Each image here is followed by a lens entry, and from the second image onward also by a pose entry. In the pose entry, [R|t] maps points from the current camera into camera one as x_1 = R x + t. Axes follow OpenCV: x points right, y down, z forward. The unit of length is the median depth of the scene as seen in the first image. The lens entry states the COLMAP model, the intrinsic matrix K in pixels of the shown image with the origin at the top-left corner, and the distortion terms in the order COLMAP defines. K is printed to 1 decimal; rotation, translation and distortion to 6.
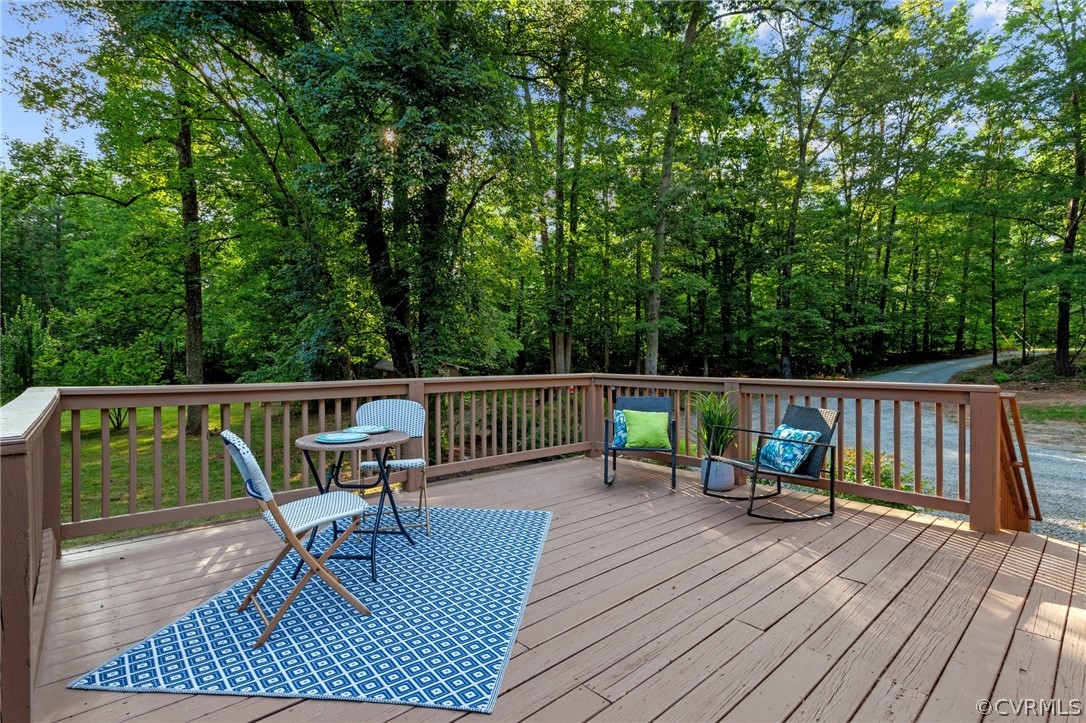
lens RADIAL K [[522.4, 0, 553.5], [0, 522.4, 356.6], [0, 0, 1]] dist [0.001454, 0.000590]
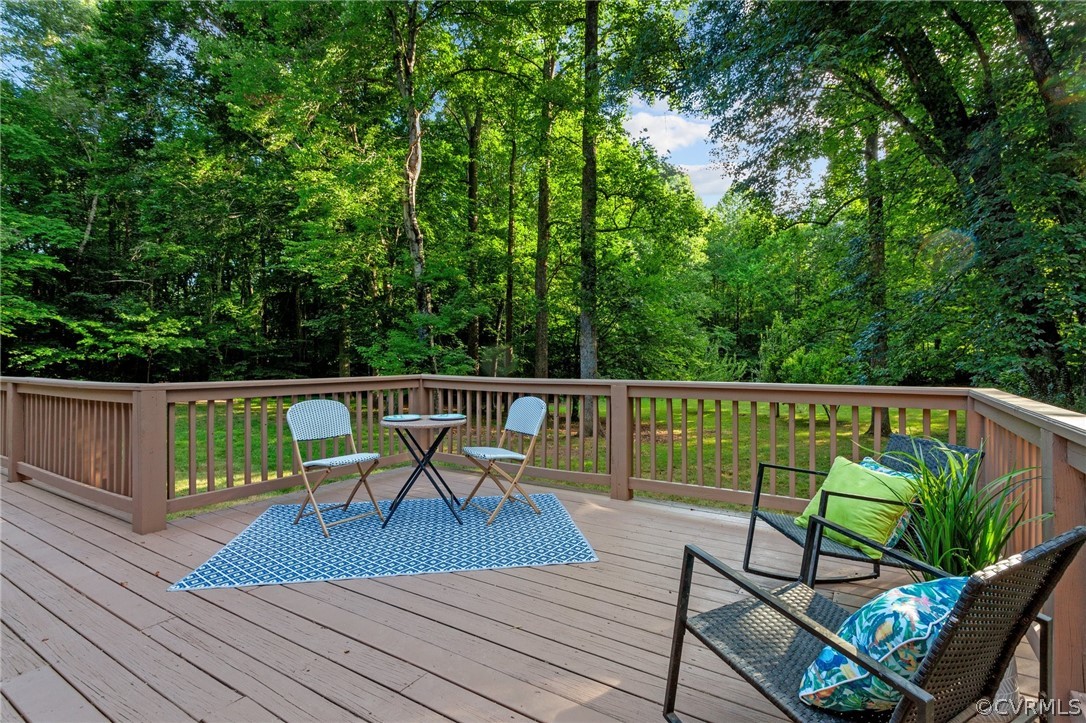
lens RADIAL K [[511.7, 0, 513.5], [0, 511.7, 358.0], [0, 0, 1]] dist [0.009697, 0.000108]
pose [[0.230399, -0.012990, -0.973010, 0.794918], [0.010973, 0.999882, -0.010751, 0.015223], [0.973034, -0.008200, 0.230514, 0.823275]]
